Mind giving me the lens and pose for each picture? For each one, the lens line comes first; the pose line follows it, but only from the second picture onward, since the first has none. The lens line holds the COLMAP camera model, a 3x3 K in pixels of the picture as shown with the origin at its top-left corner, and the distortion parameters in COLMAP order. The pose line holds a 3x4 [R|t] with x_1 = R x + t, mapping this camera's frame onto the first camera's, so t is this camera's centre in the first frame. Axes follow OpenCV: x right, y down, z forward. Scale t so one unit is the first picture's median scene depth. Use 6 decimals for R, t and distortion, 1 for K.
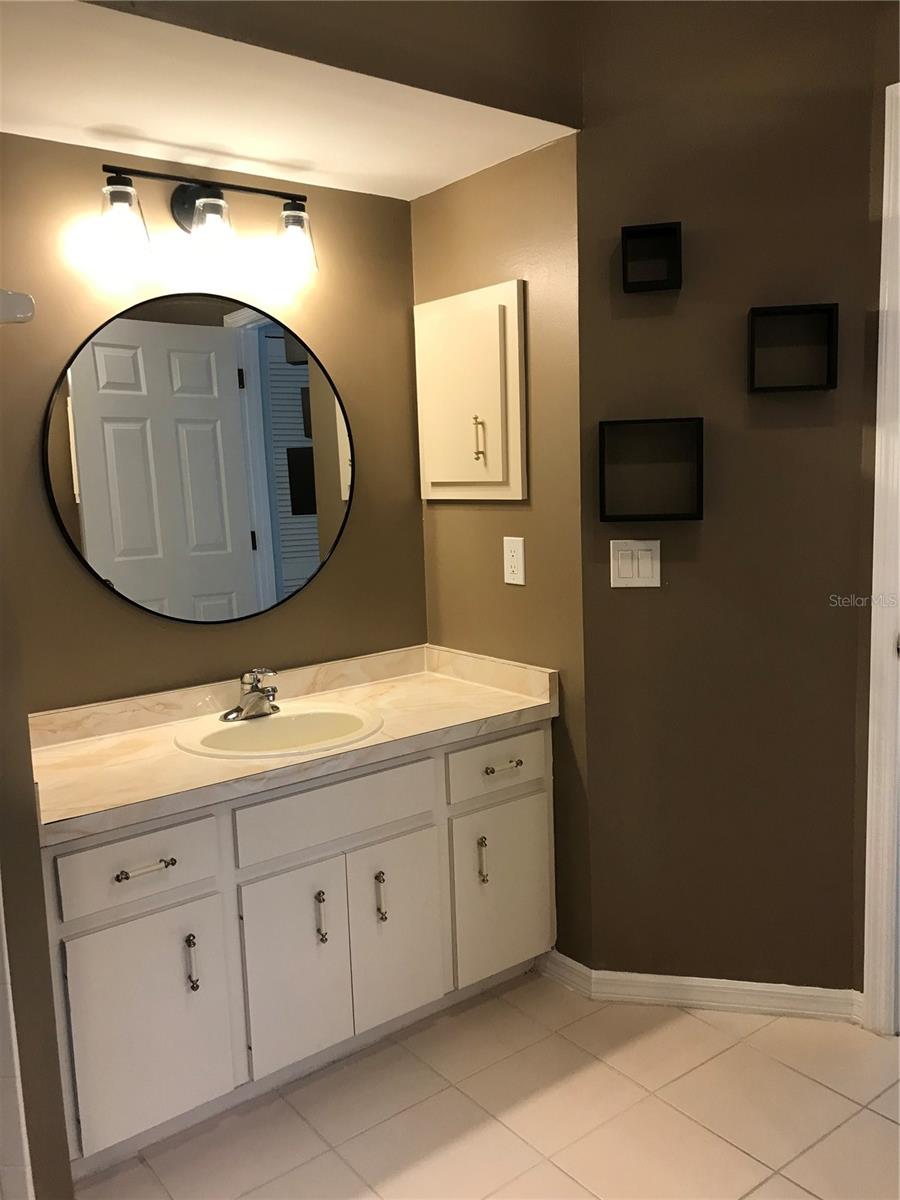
lens RADIAL K [[984.5, 0, 450.0], [0, 984.5, 600.0], [0, 0, 1]] dist [0.000928, -0.009578]
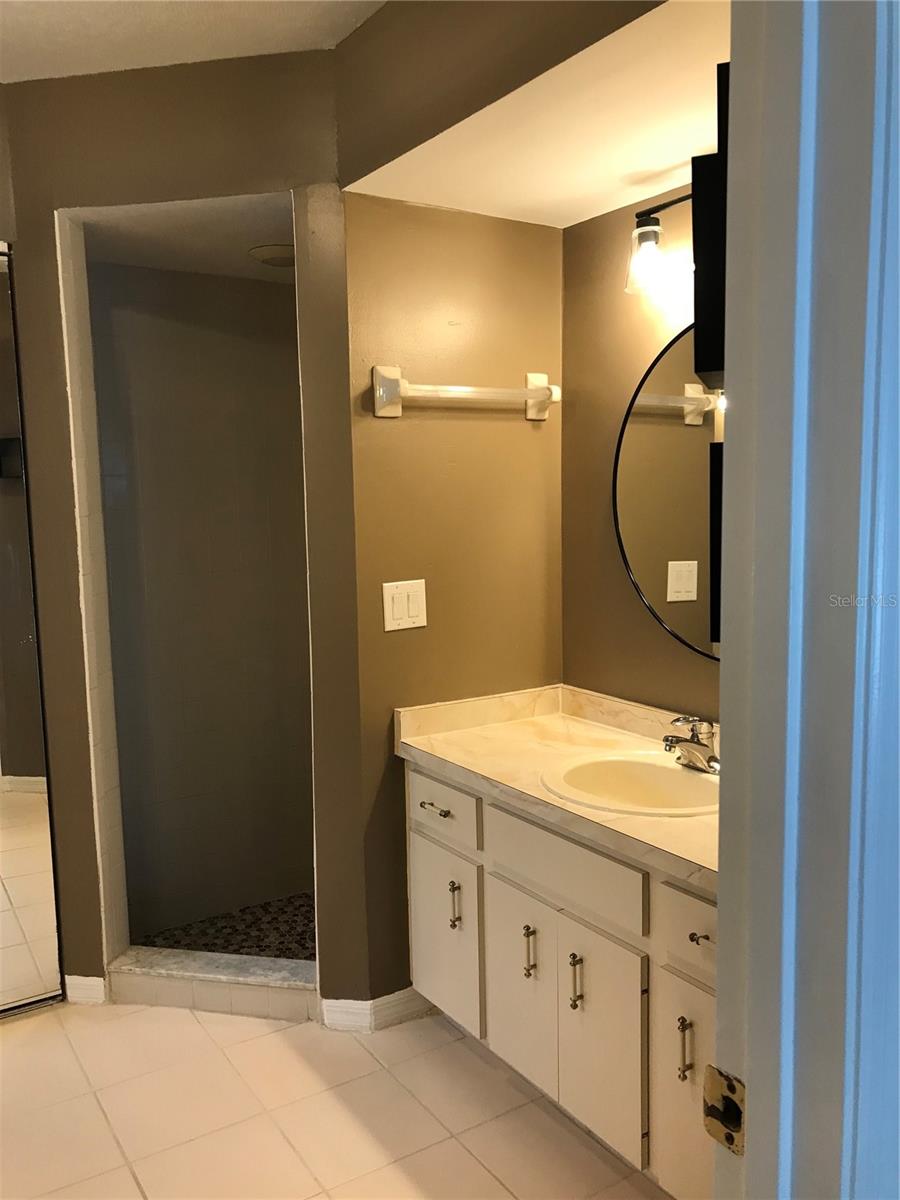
lens RADIAL K [[978.1, 0, 451.1], [0, 978.1, 603.6], [0, 0, 1]] dist [0.002081, 0.000475]
pose [[-0.084543, 0.154937, -0.984300, 0.776429], [-0.115614, 0.979640, 0.164134, -0.172983], [0.989690, 0.127675, -0.064908, 0.915305]]
